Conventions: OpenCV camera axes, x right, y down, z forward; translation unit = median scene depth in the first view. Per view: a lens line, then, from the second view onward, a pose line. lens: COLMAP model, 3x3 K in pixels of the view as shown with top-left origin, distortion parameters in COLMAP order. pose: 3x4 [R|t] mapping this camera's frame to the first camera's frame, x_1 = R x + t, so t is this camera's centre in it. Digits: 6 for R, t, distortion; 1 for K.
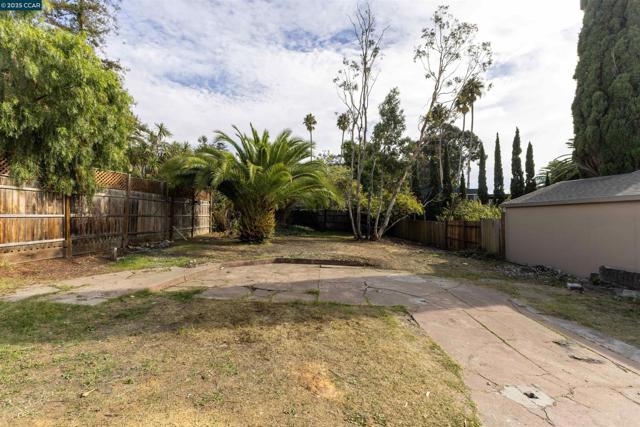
lens RADIAL K [[275.5, 0, 320.0], [0, 275.5, 213.5], [0, 0, 1]] dist [0.013334, 0.000035]
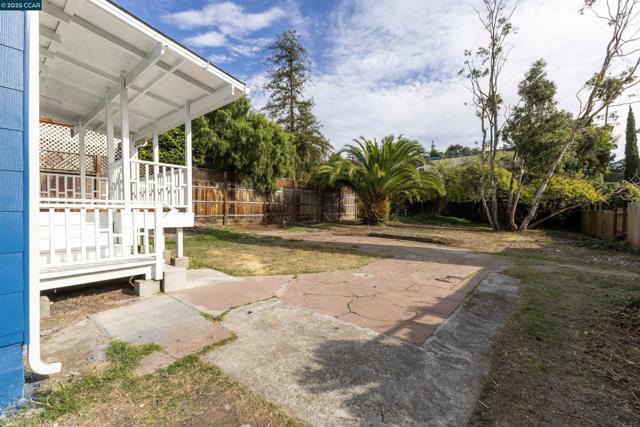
lens RADIAL K [[275.5, 0, 320.0], [0, 275.5, 213.5], [0, 0, 1]] dist [0.013334, 0.000035]
pose [[0.787033, 0.009887, -0.616831, 0.360904], [0.000864, 0.999853, 0.017129, 0.028745], [0.616910, -0.014014, 0.786909, -0.176951]]
